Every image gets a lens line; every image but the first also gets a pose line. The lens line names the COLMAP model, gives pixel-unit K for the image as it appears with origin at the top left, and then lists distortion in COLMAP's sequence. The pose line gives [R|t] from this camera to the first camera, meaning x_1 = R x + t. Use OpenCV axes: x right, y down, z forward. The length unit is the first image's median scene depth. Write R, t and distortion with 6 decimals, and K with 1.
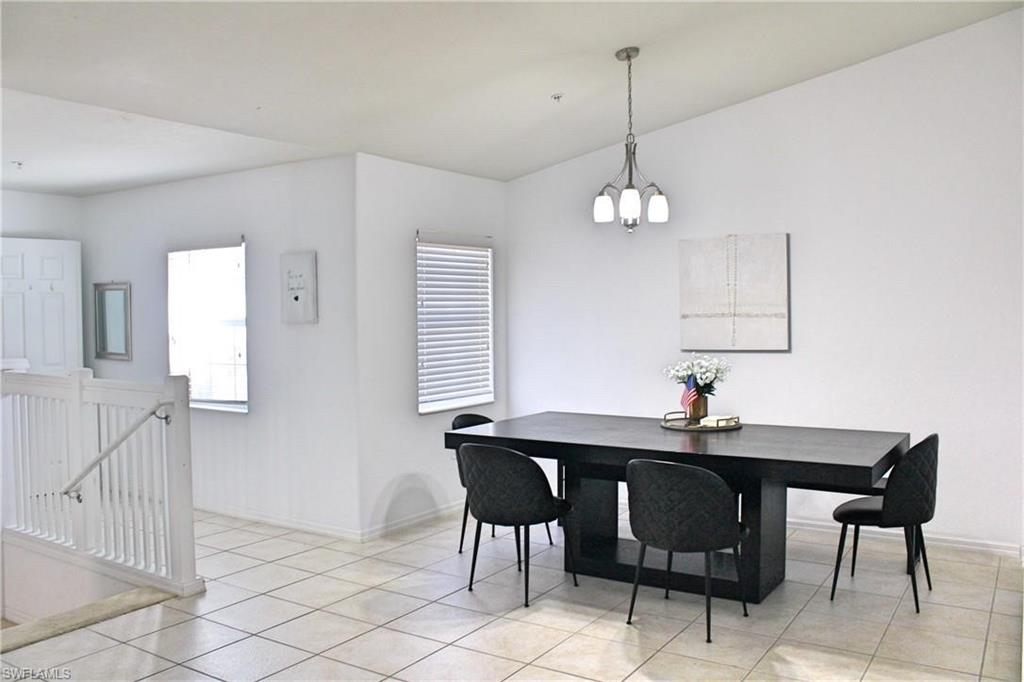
lens RADIAL K [[872.4, 0, 512.0], [0, 872.4, 341.0], [0, 0, 1]] dist [-0.144676, -0.000458]
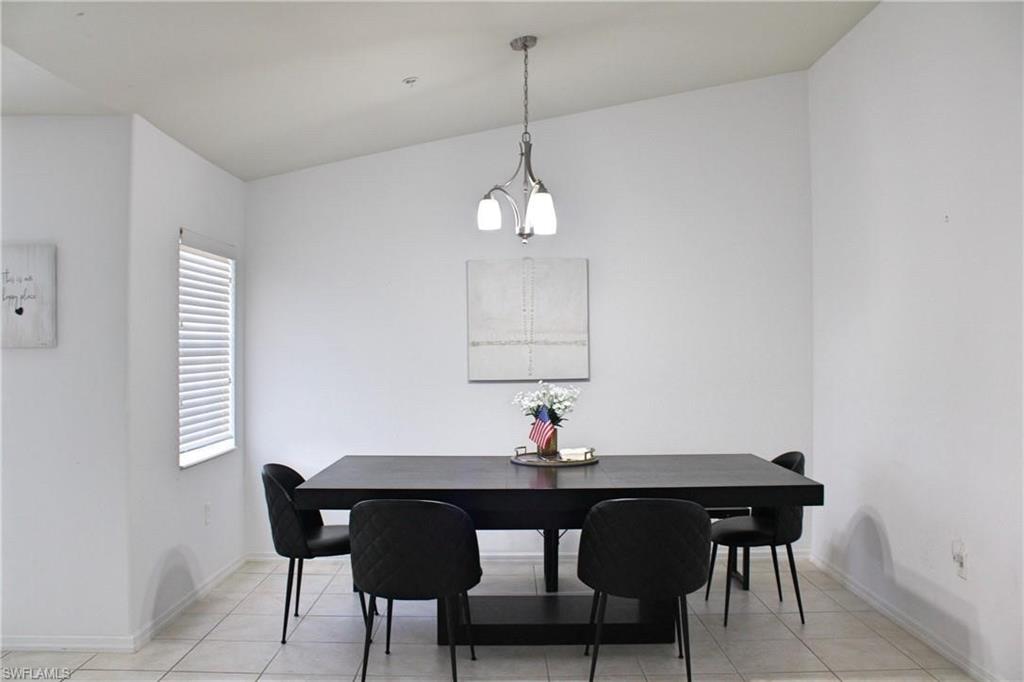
lens RADIAL K [[851.7, 0, 512.0], [0, 851.7, 341.0], [0, 0, 1]] dist [-0.167962, 0.148015]
pose [[0.833288, 0.011382, 0.552721, -0.285927], [0.015111, 0.998946, -0.043351, 0.008847], [-0.552632, 0.044476, 0.832238, 0.243072]]
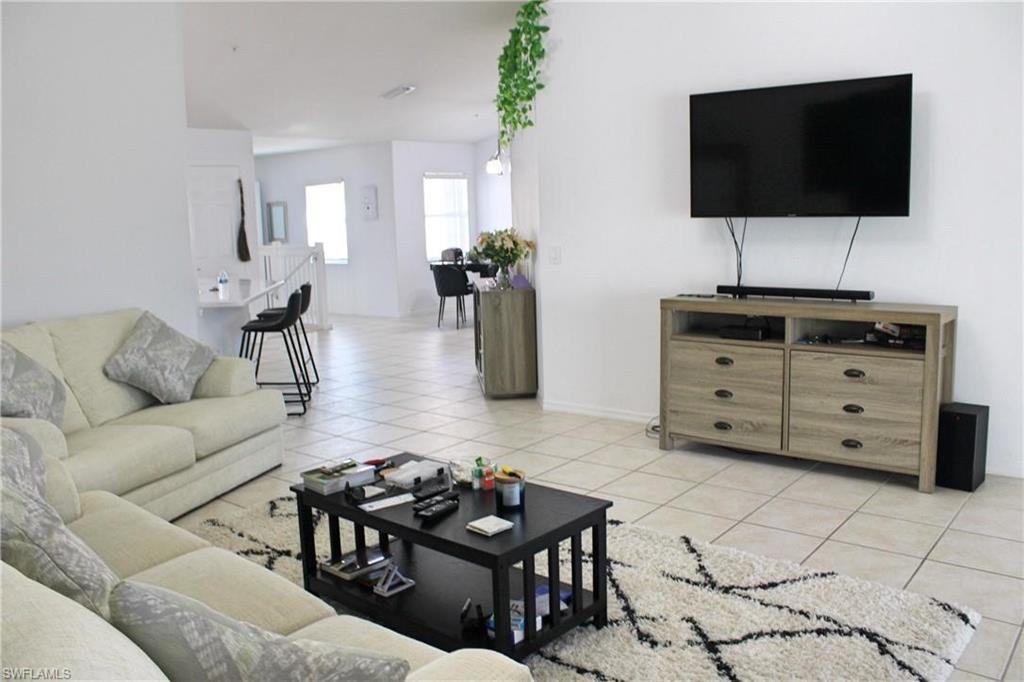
lens RADIAL K [[851.7, 0, 512.0], [0, 851.7, 341.0], [0, 0, 1]] dist [-0.167962, 0.148015]
pose [[0.993367, -0.009762, -0.114572, 0.356997], [0.023196, 0.992918, 0.116512, 0.044821], [0.112623, -0.118397, 0.986559, -1.118871]]
